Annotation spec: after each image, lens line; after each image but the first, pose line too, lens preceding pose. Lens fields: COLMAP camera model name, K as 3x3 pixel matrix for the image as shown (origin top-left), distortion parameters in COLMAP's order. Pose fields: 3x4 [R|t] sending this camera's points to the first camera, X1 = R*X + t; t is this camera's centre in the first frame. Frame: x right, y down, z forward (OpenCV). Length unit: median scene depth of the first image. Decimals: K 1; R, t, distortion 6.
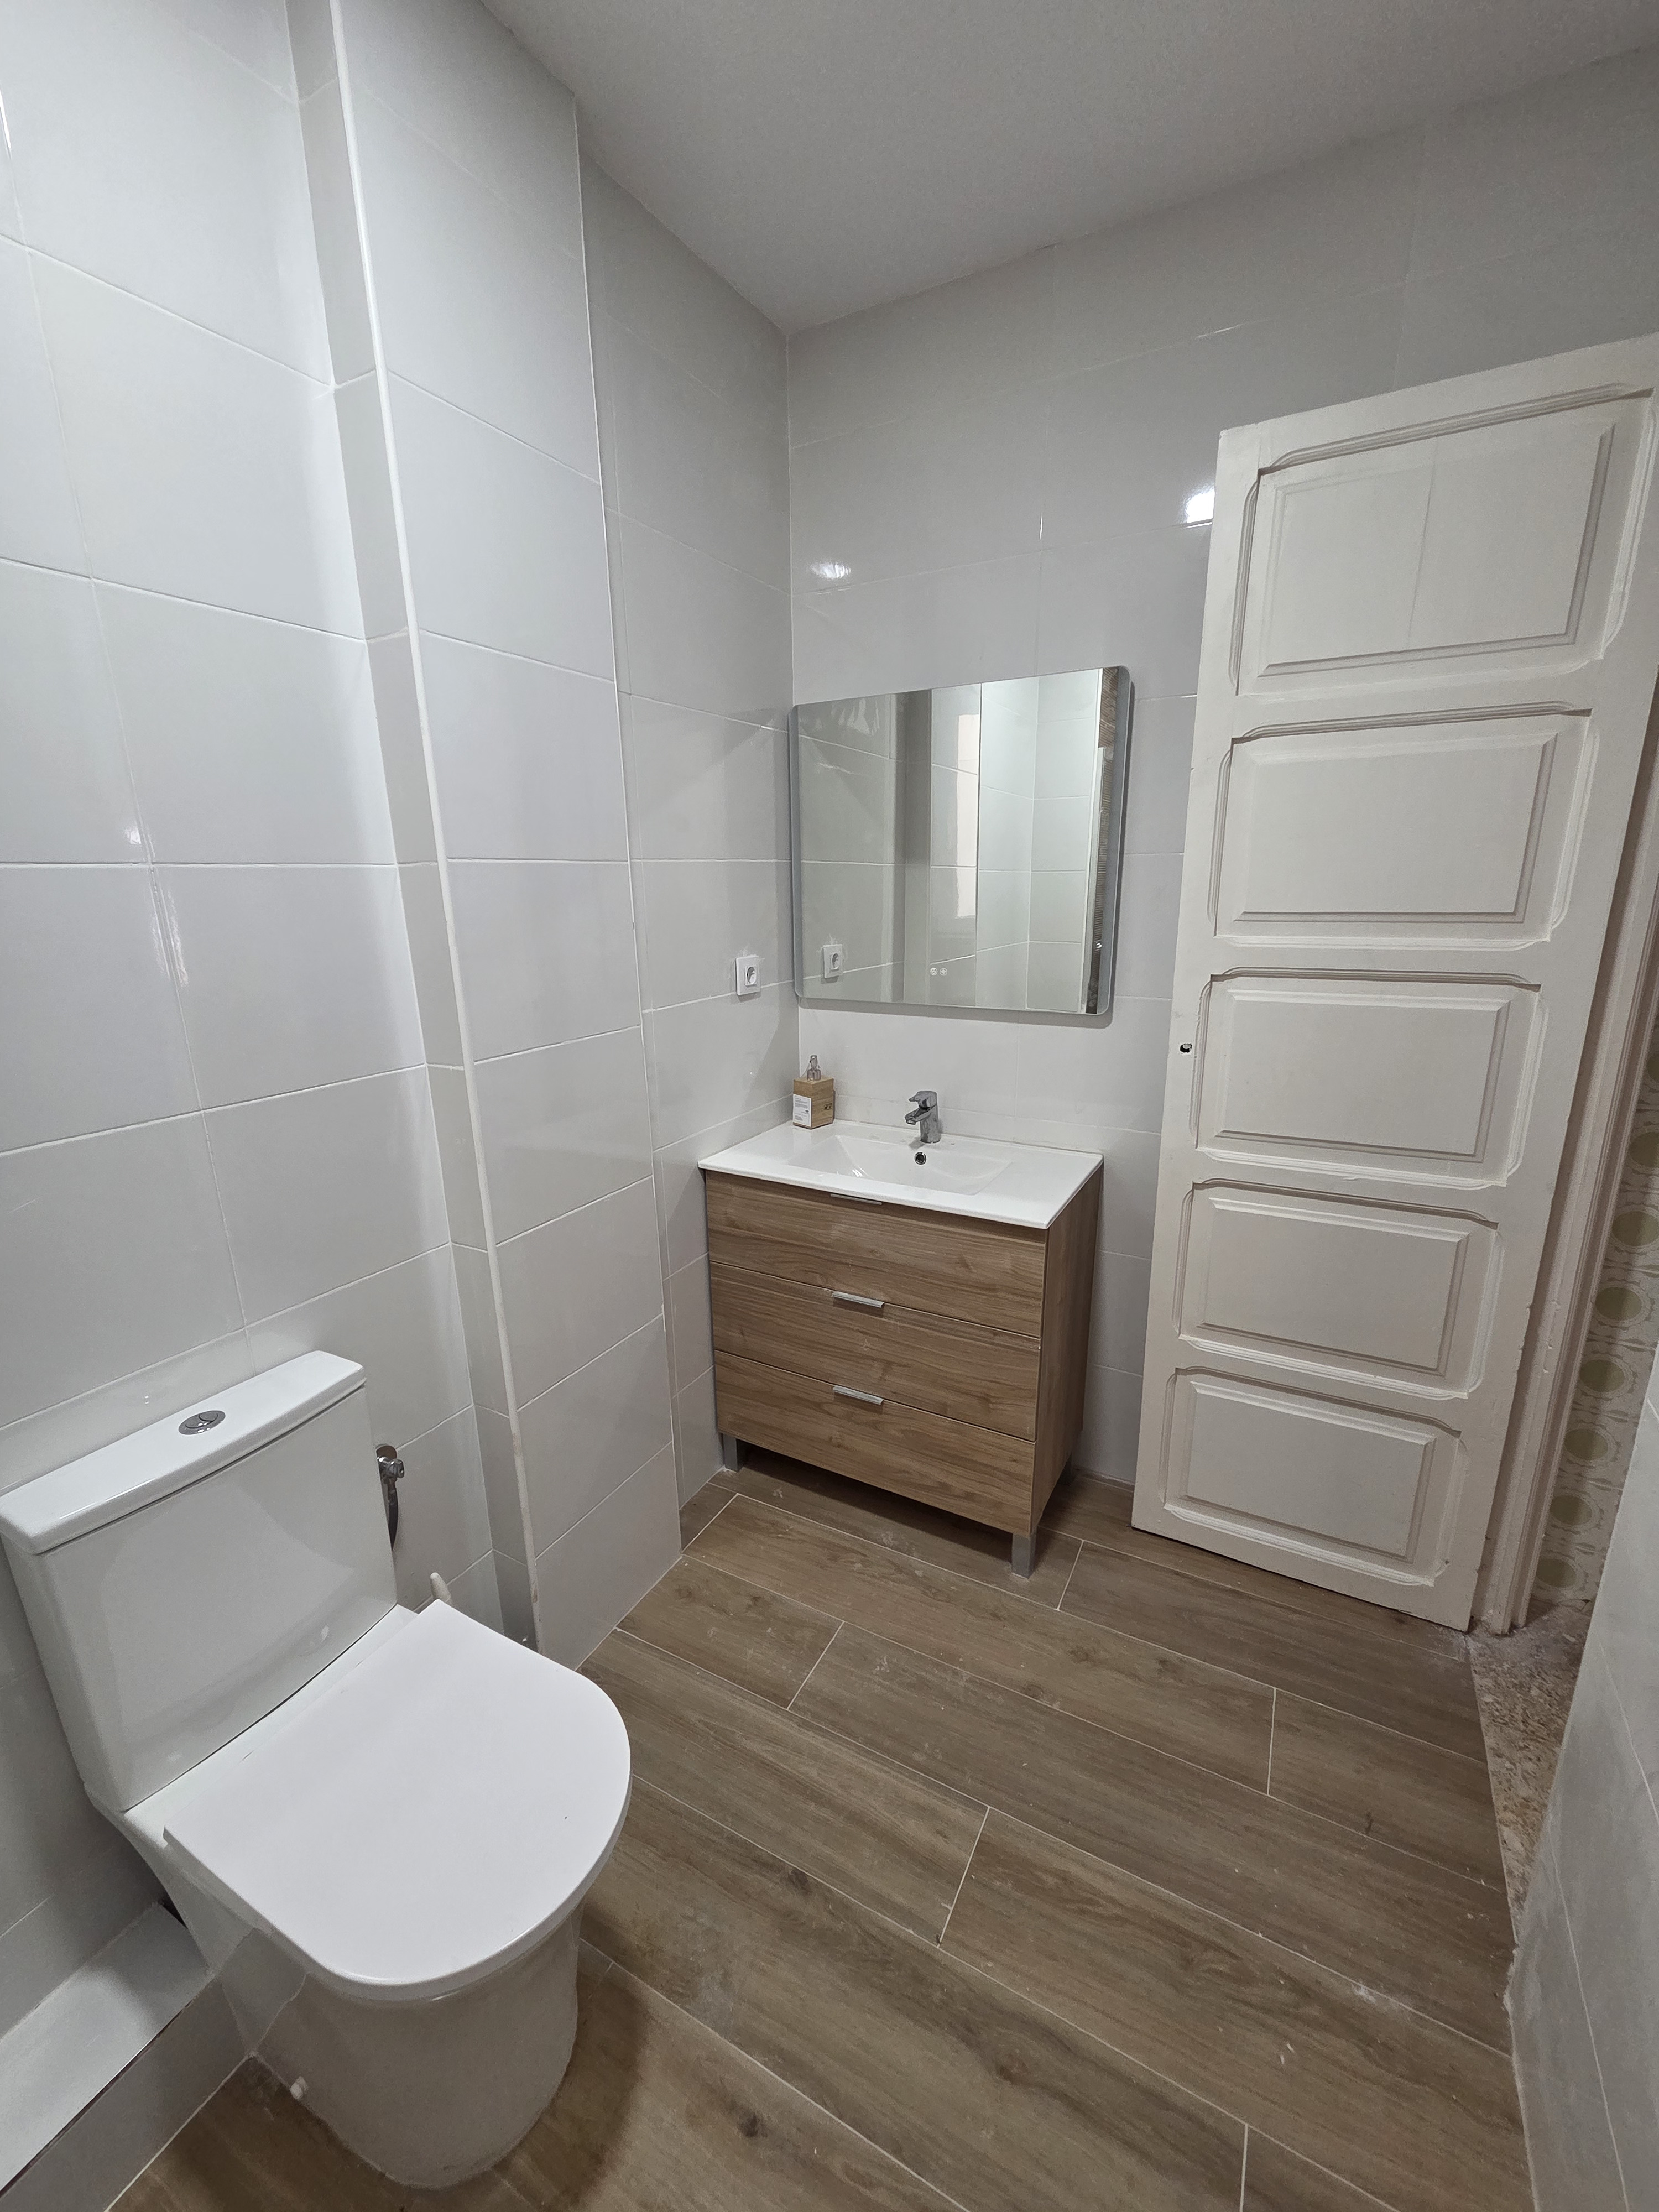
lens RADIAL K [[897.4, 0, 835.2], [0, 897.4, 1106.1], [0, 0, 1]] dist [0.004406, 0.000021]
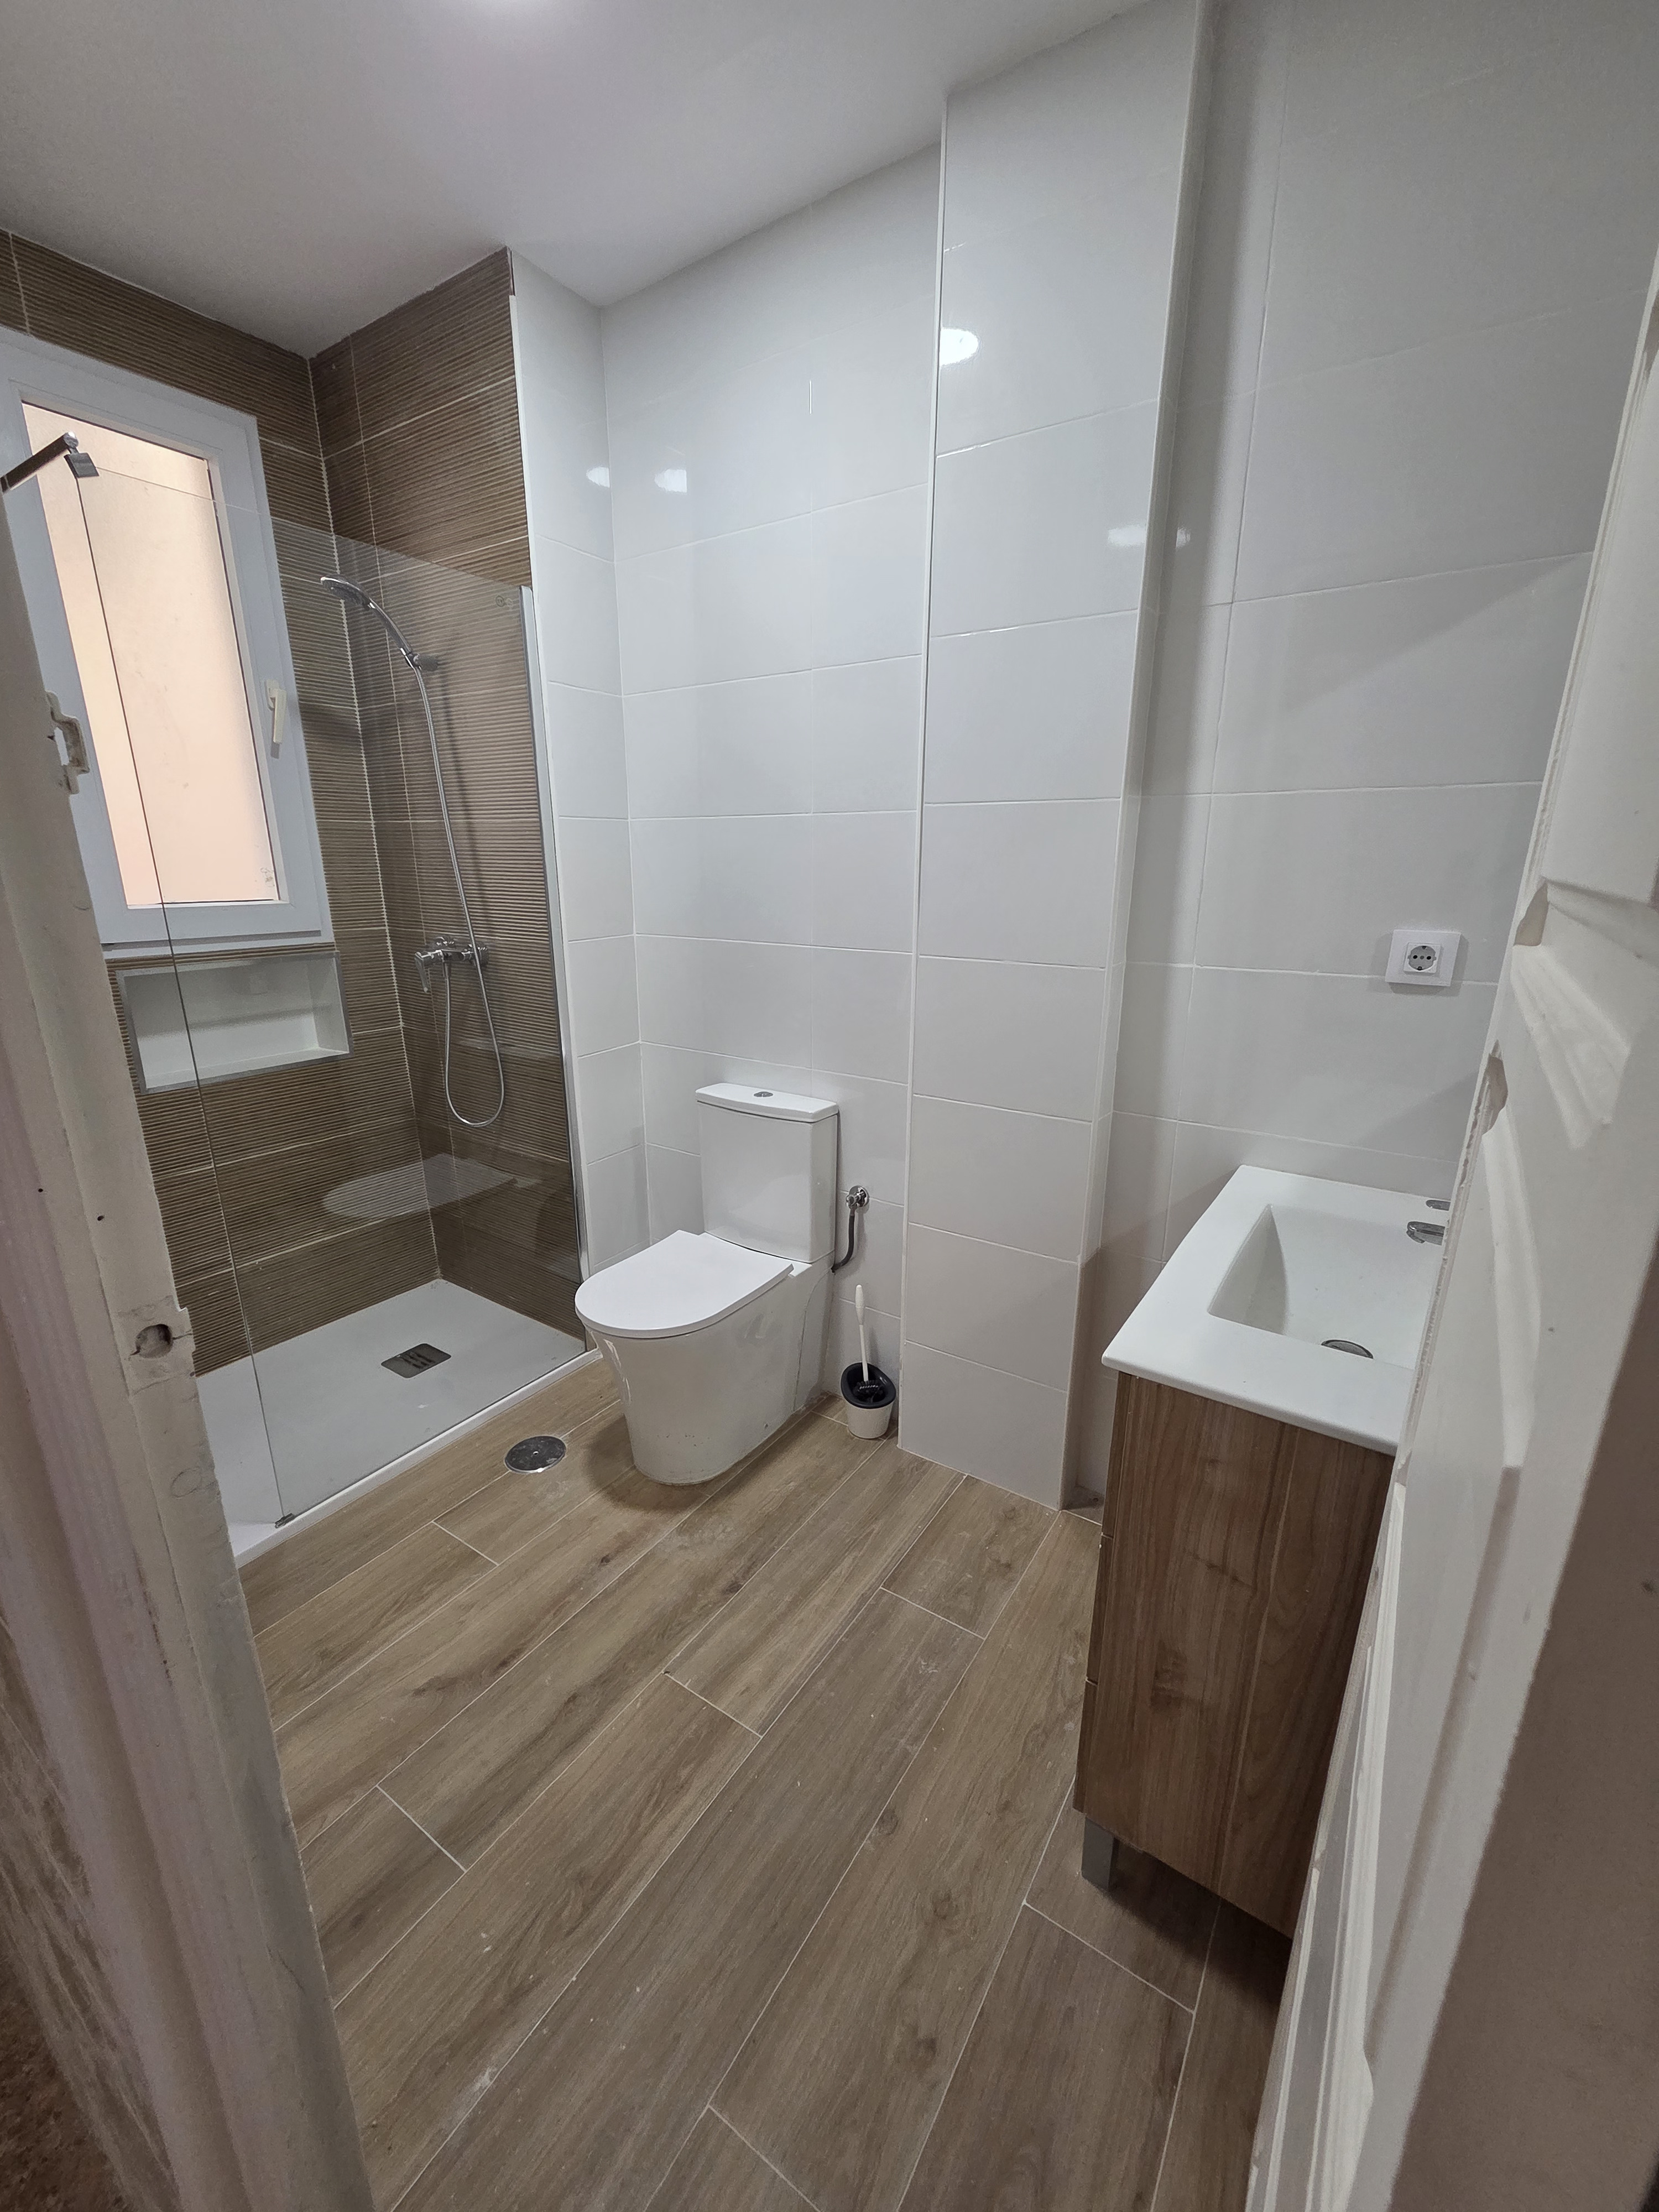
lens RADIAL K [[897.4, 0, 827.2], [0, 897.4, 1108.7], [0, 0, 1]] dist [0.004406, 0.000021]
pose [[-0.086772, 0.287506, -0.953840, 1.011644], [-0.246024, 0.921612, 0.300173, -0.216710], [0.965372, 0.260714, -0.009236, 0.973524]]
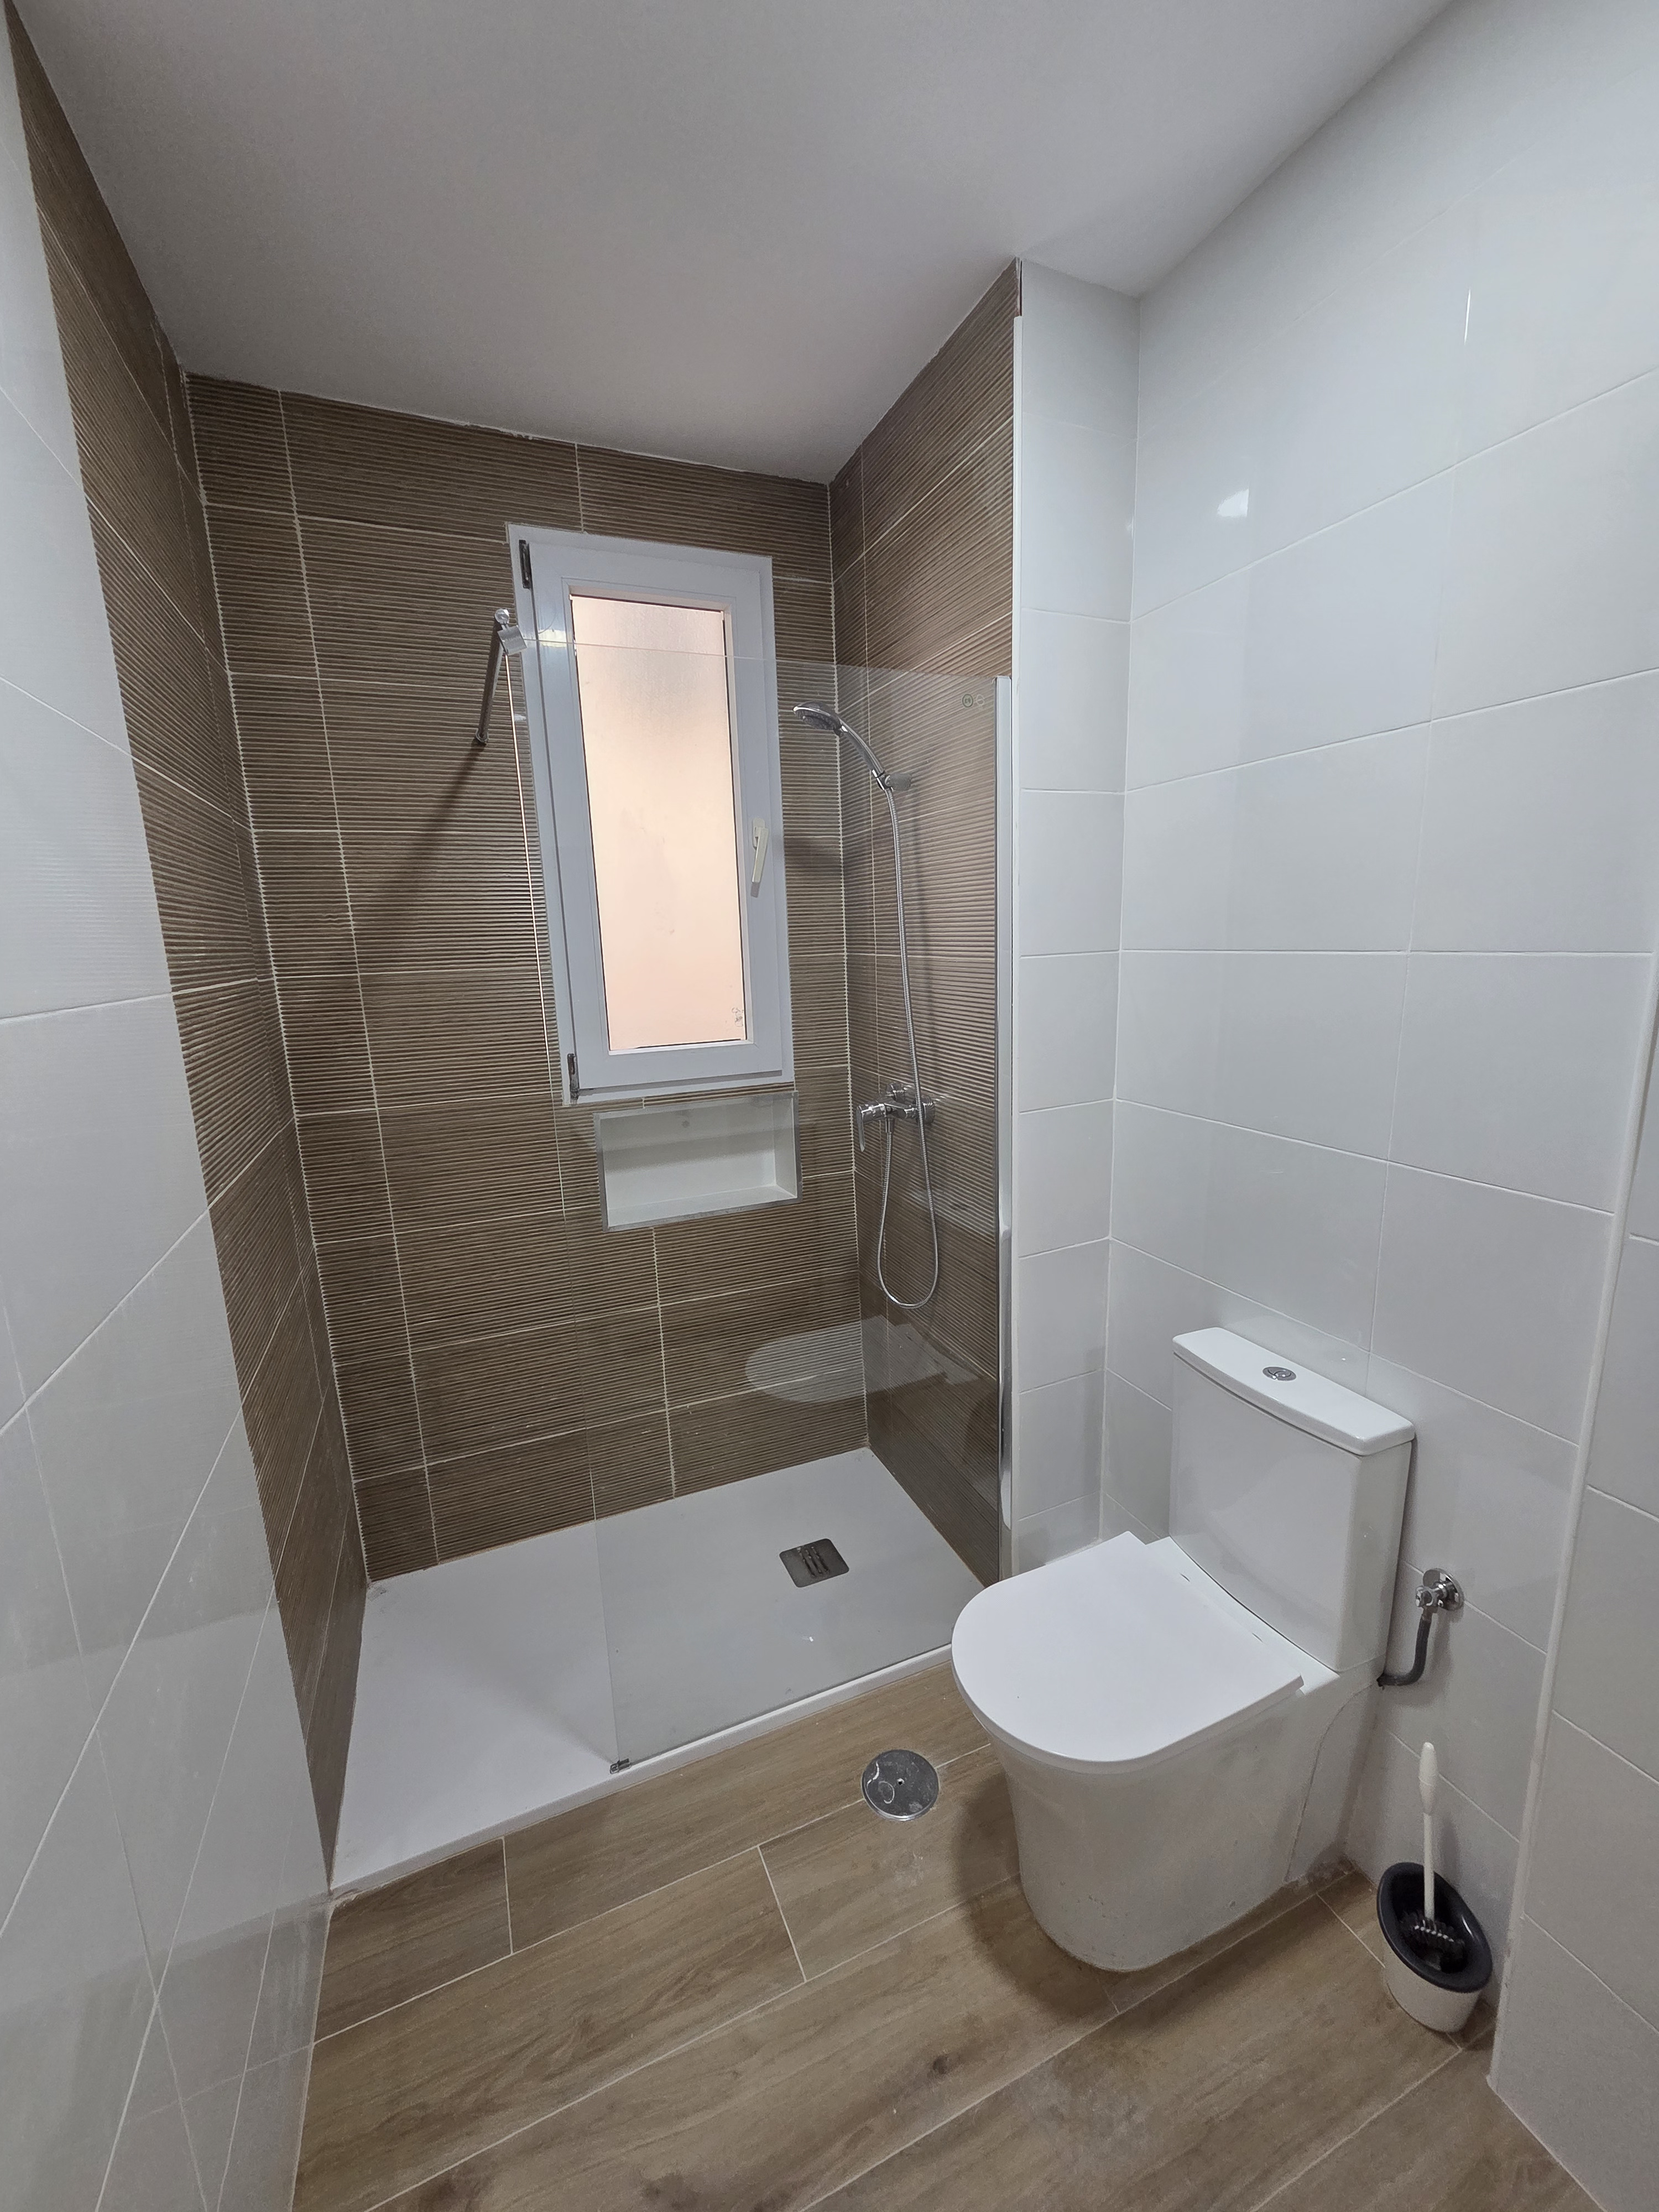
lens RADIAL K [[897.4, 0, 835.4], [0, 897.4, 1112.1], [0, 0, 1]] dist [0.004406, 0.000021]
pose [[-0.615108, 0.190922, -0.764977, 0.514745], [-0.153543, 0.922656, 0.353737, -0.301343], [0.773347, 0.335044, -0.538219, 0.900332]]
